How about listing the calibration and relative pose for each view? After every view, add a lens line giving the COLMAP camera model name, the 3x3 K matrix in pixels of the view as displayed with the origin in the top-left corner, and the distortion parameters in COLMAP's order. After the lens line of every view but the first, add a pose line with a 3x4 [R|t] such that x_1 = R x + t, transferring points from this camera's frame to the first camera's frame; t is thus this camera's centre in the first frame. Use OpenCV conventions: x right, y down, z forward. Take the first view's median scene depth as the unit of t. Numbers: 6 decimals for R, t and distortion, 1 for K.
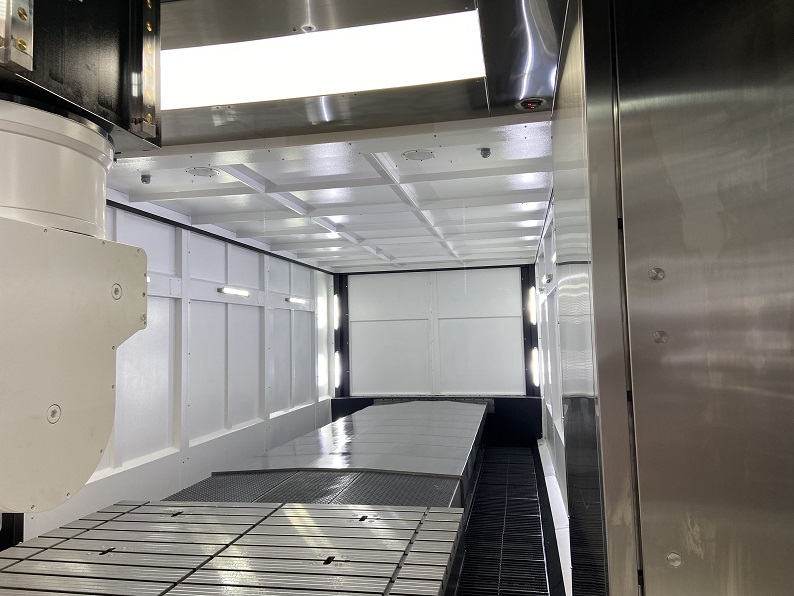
lens RADIAL K [[606.7, 0, 384.7], [0, 606.7, 283.4], [0, 0, 1]] dist [0.043740, -0.004245]
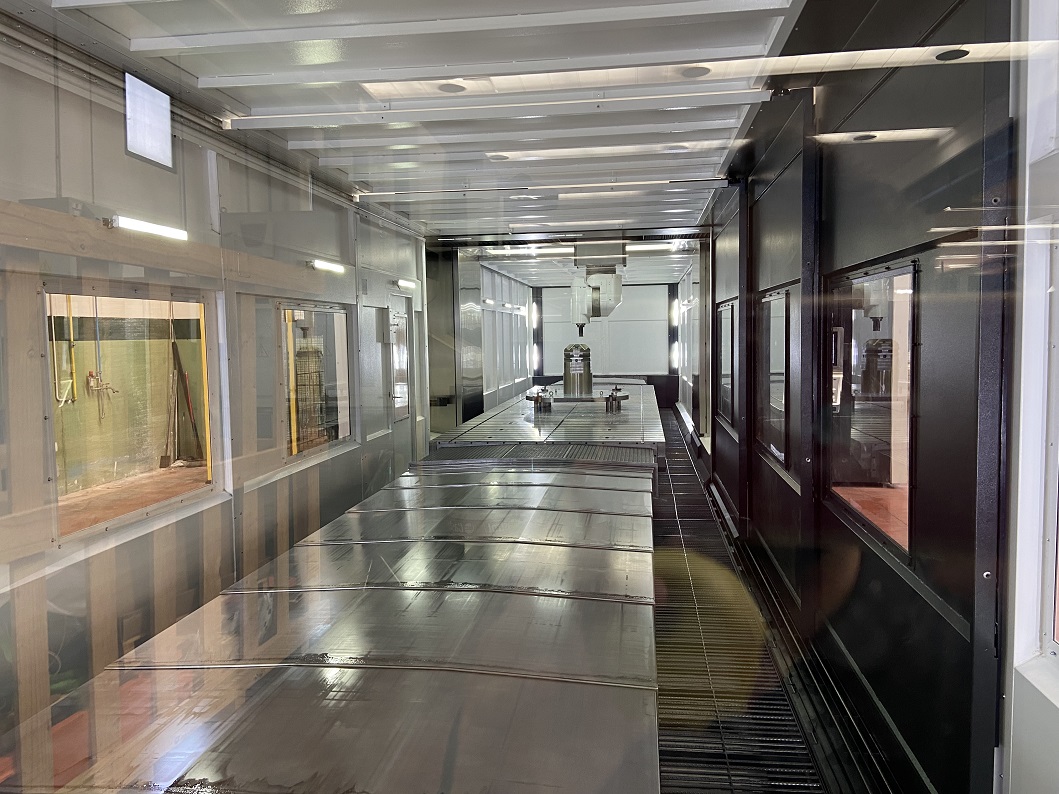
lens RADIAL K [[809.2, 0, 532.6], [0, 809.2, 394.5], [0, 0, 1]] dist [0.043740, -0.004245]
pose [[0.996654, 0.004063, 0.081631, -0.238346], [-0.016868, 0.987485, 0.156806, -0.064496], [-0.079972, -0.157659, 0.984250, -0.847079]]
